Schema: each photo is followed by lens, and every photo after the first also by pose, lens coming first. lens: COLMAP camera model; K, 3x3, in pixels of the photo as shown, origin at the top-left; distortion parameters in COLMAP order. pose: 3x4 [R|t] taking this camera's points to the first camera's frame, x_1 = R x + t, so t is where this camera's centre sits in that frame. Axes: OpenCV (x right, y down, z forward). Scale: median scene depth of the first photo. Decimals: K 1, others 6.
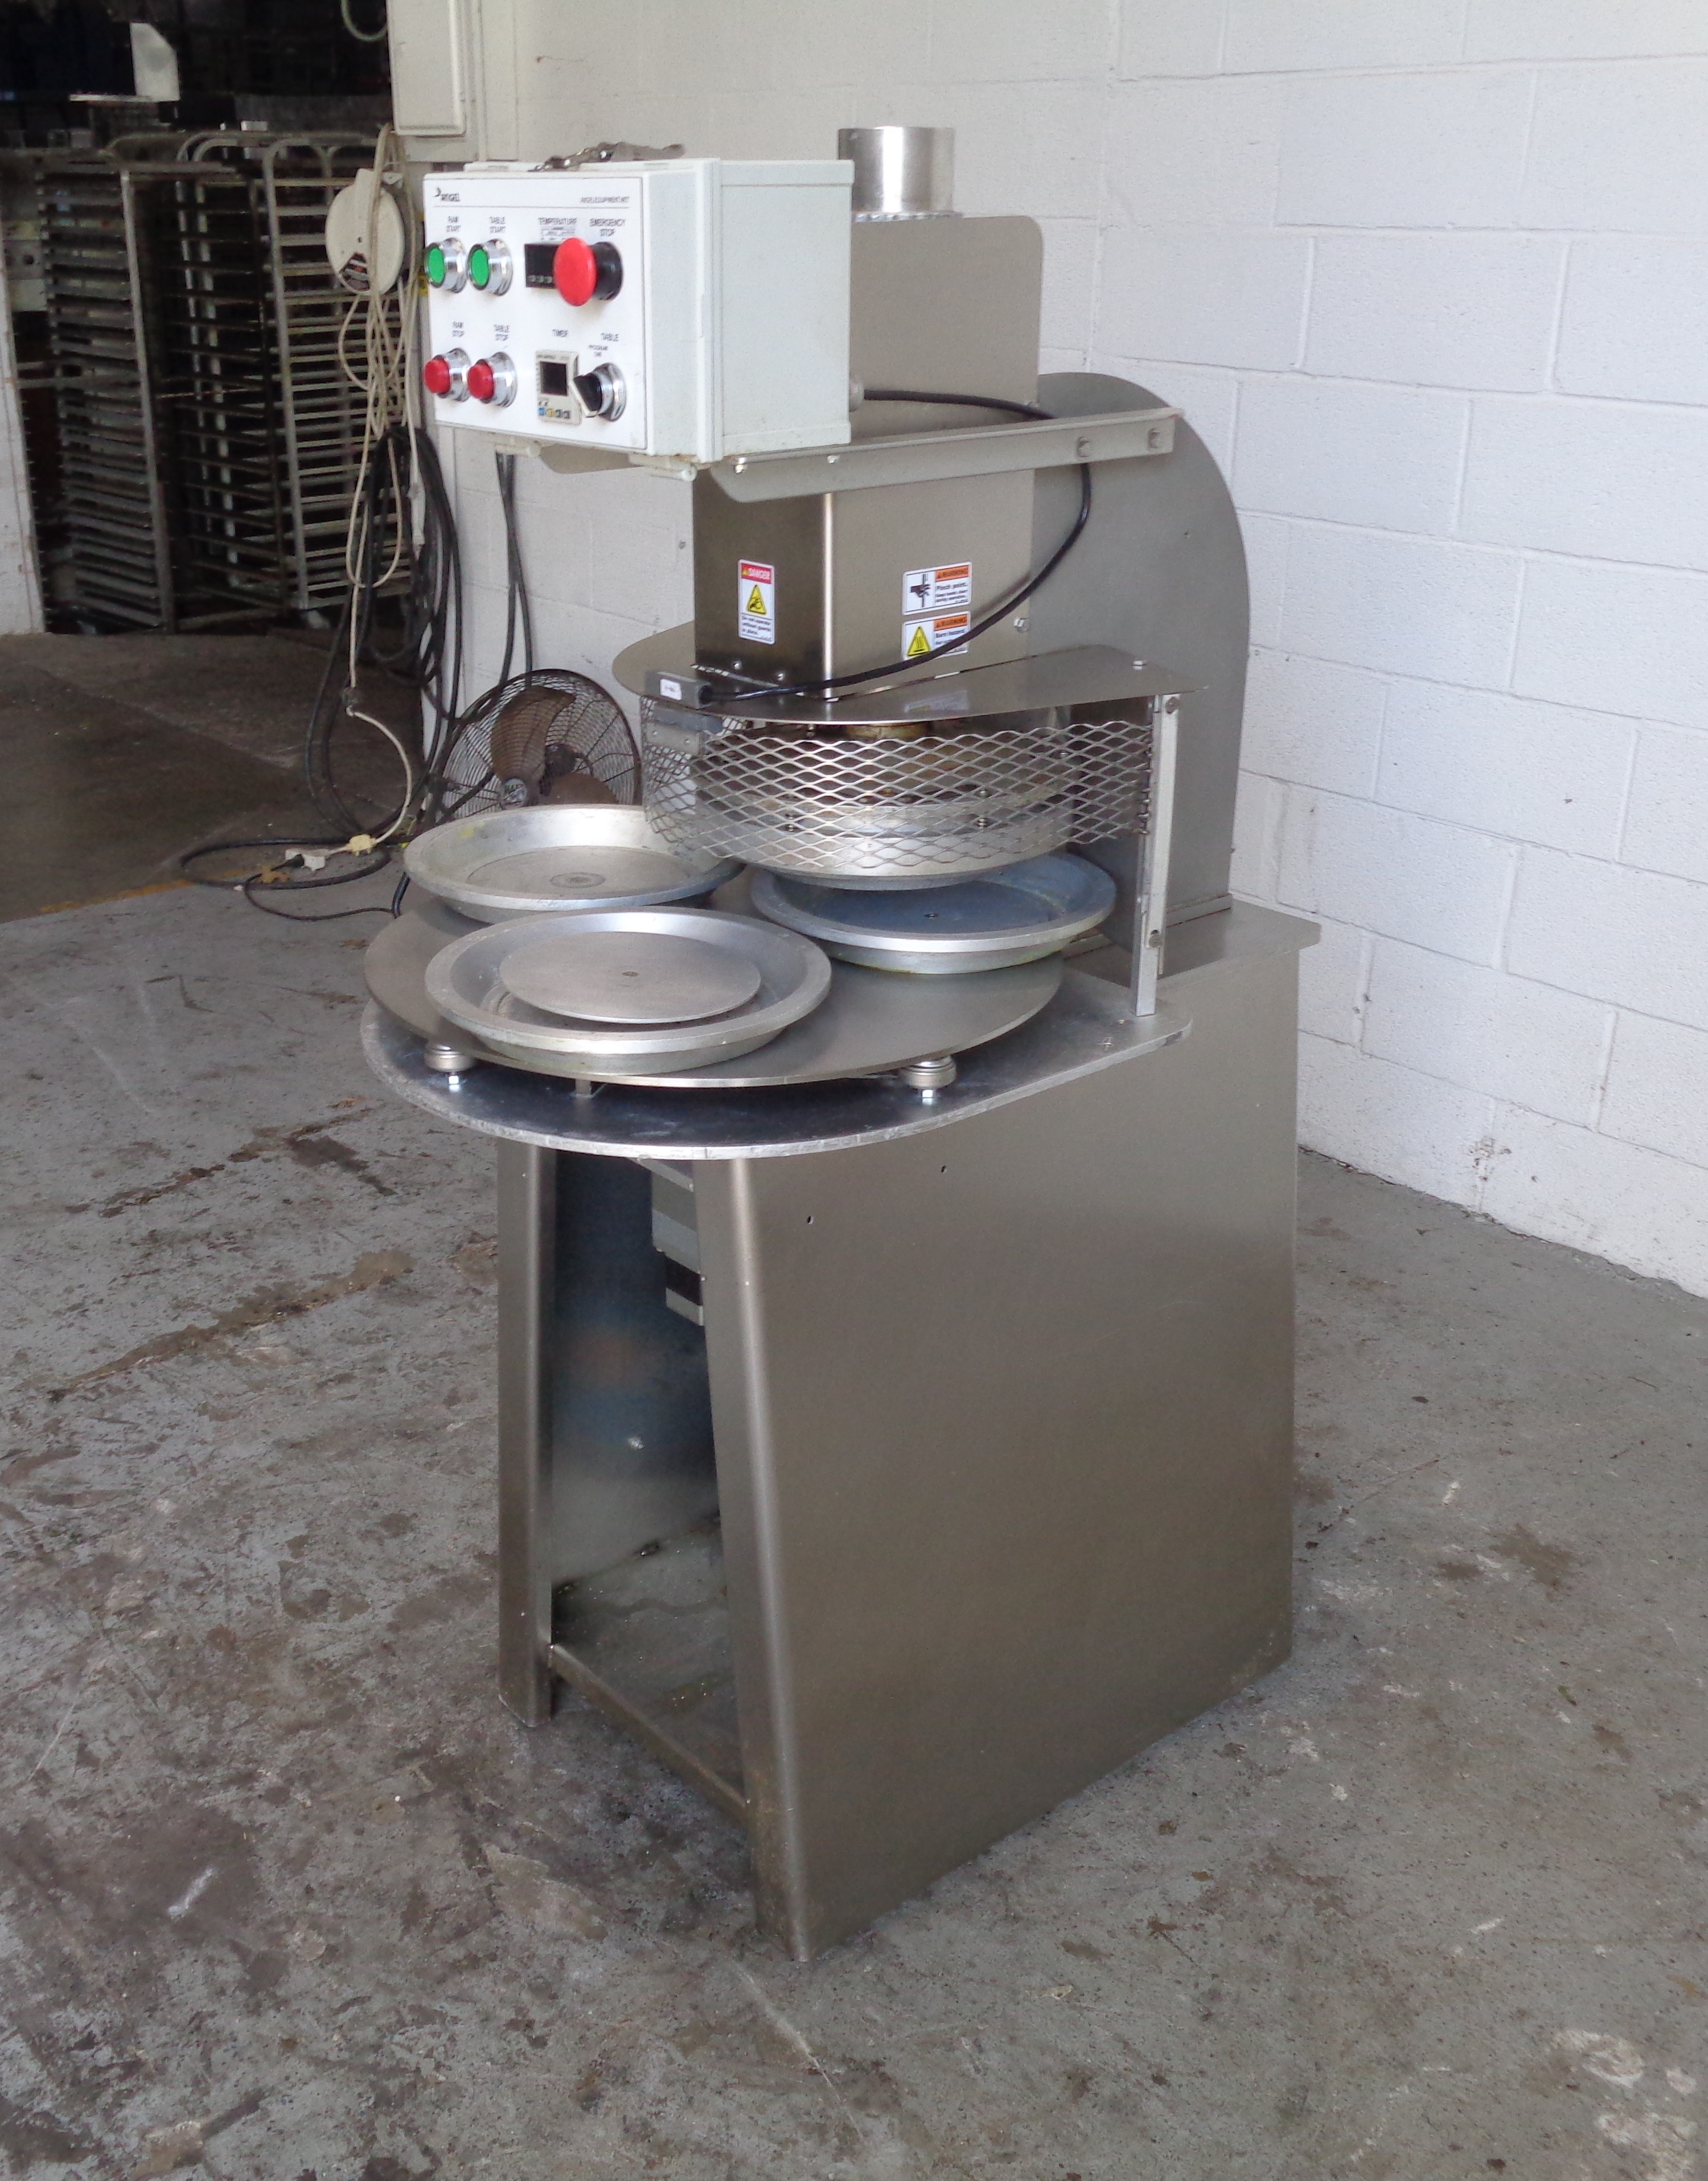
lens RADIAL K [[2191.9, 0, 750.6], [0, 2191.9, 1090.0], [0, 0, 1]] dist [0.011195, 0.000000]
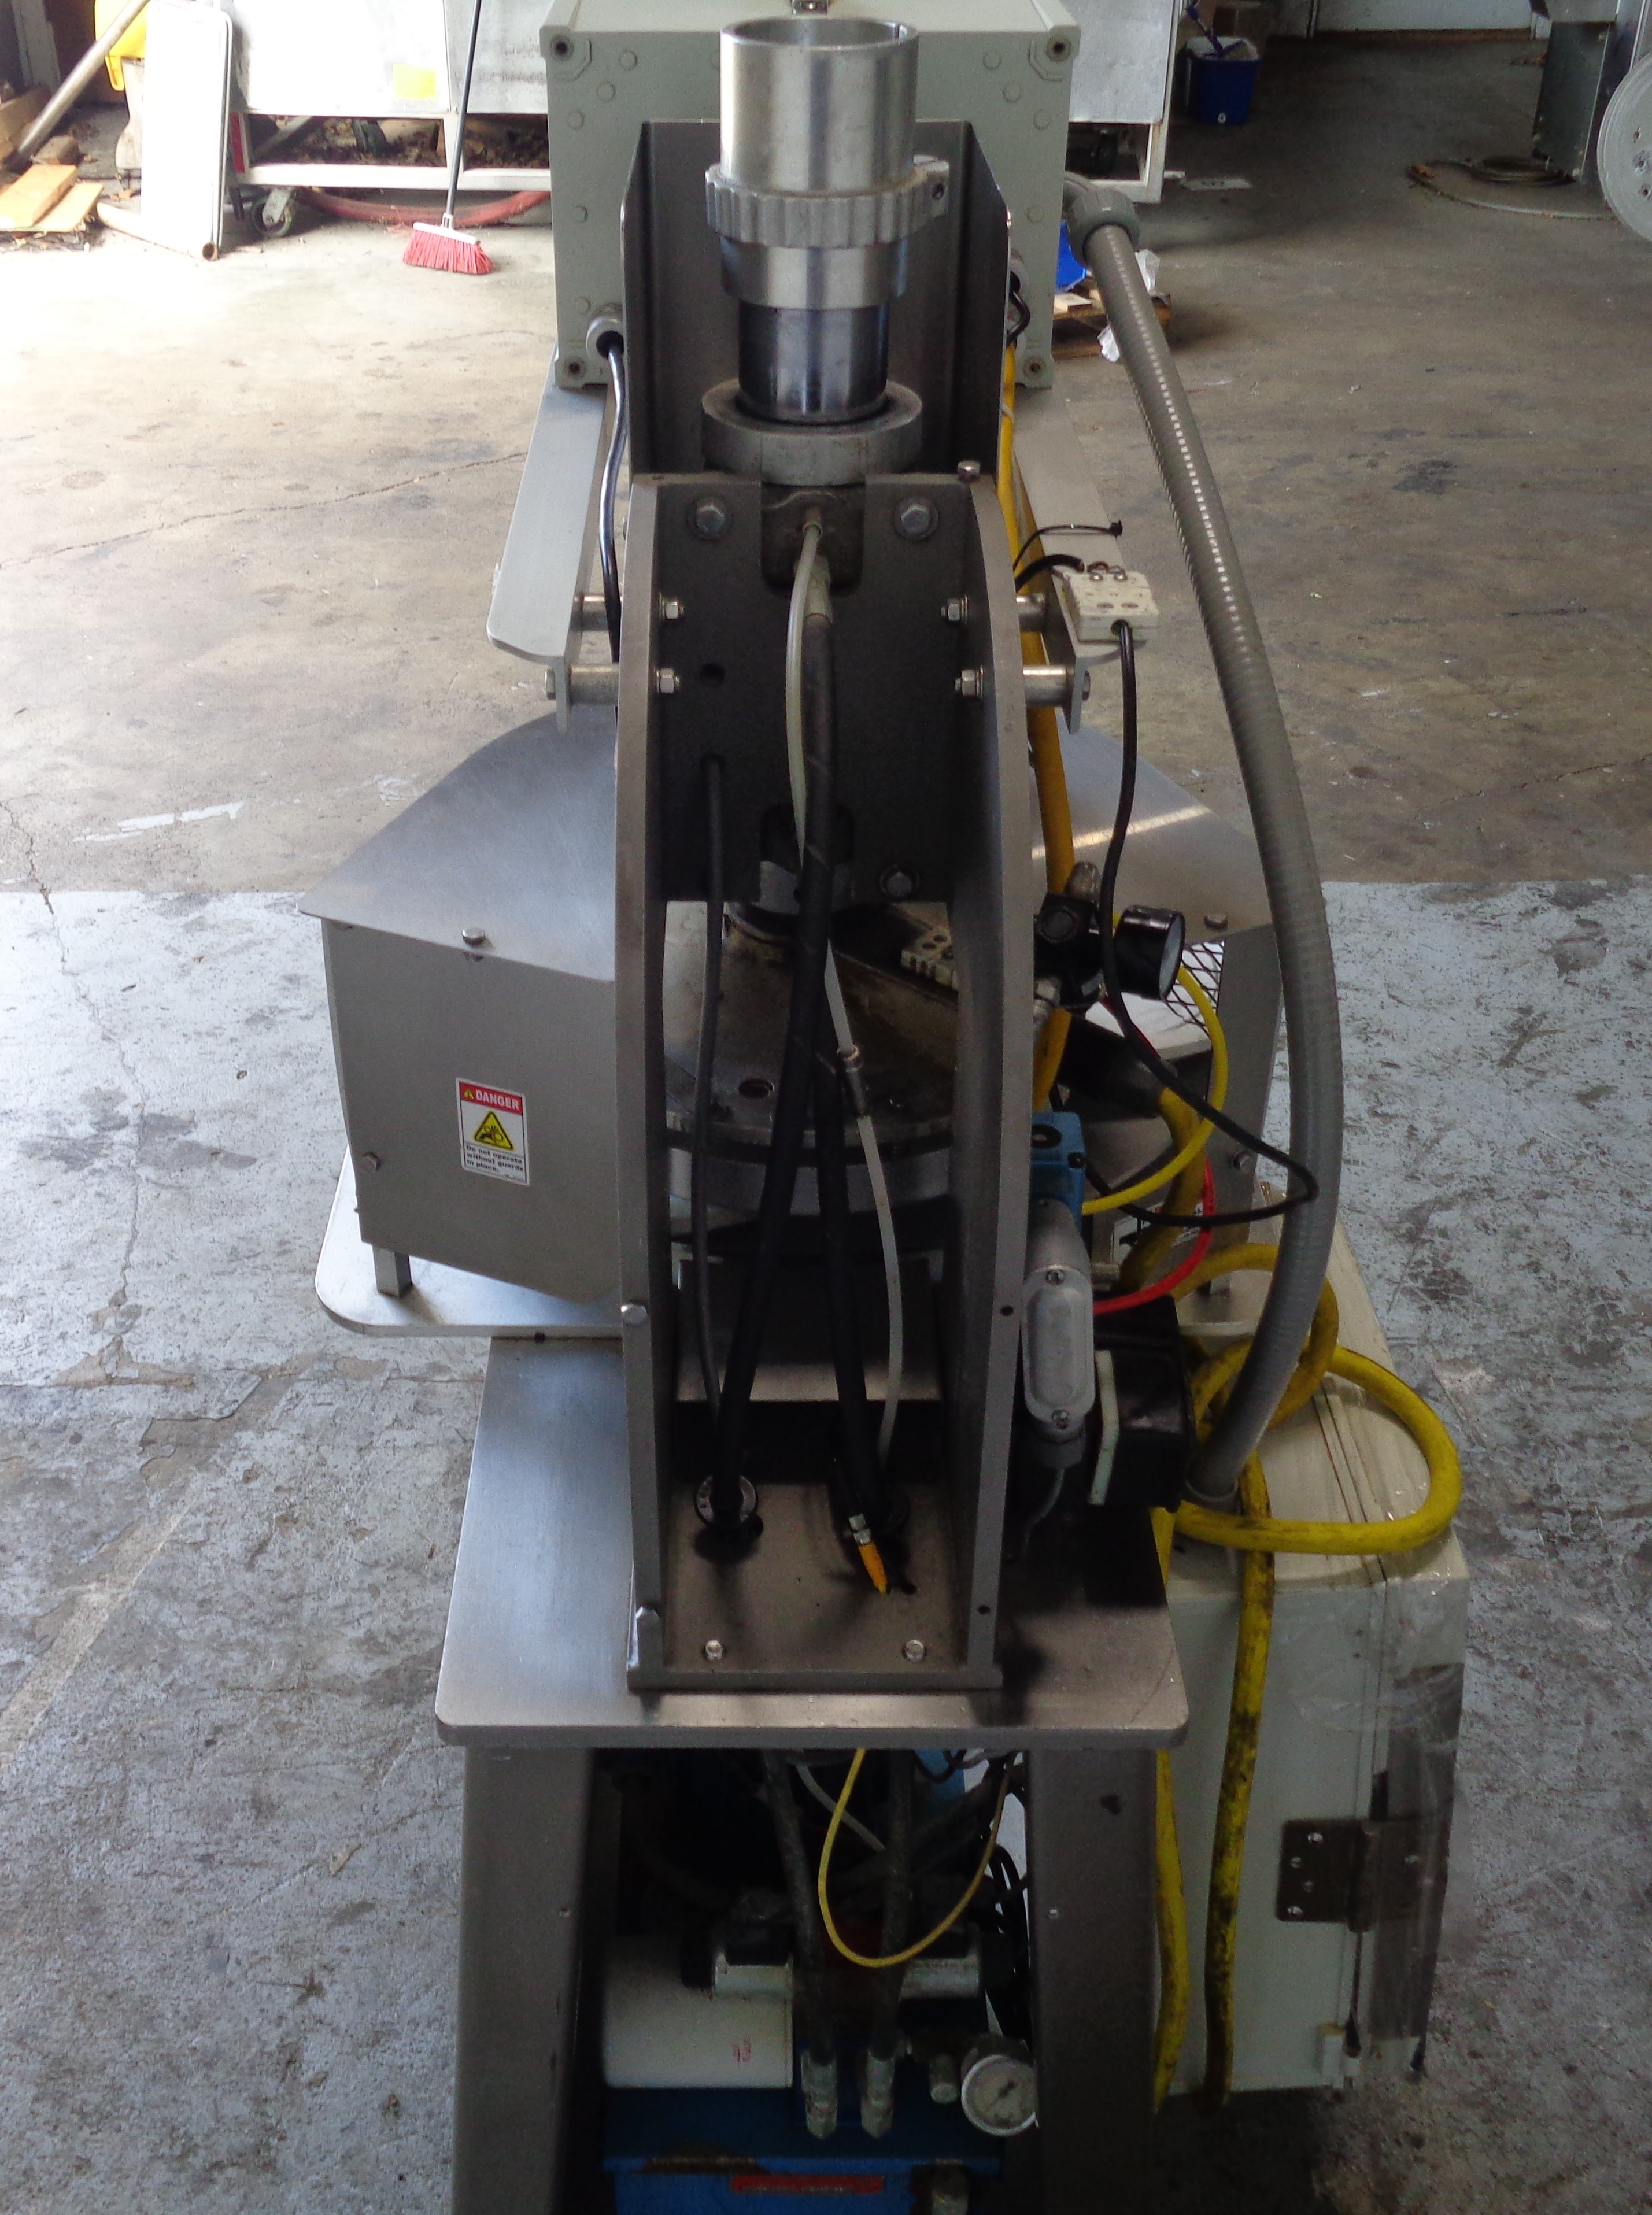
lens RADIAL K [[2229.9, 0, 757.8], [0, 2229.9, 1117.4], [0, 0, 1]] dist [-0.004854, 0.000000]
pose [[-0.629763, 0.443214, -0.637934, 0.519044], [-0.295274, 0.623013, 0.724340, -0.603915], [0.718479, 0.644528, -0.261481, 1.177443]]
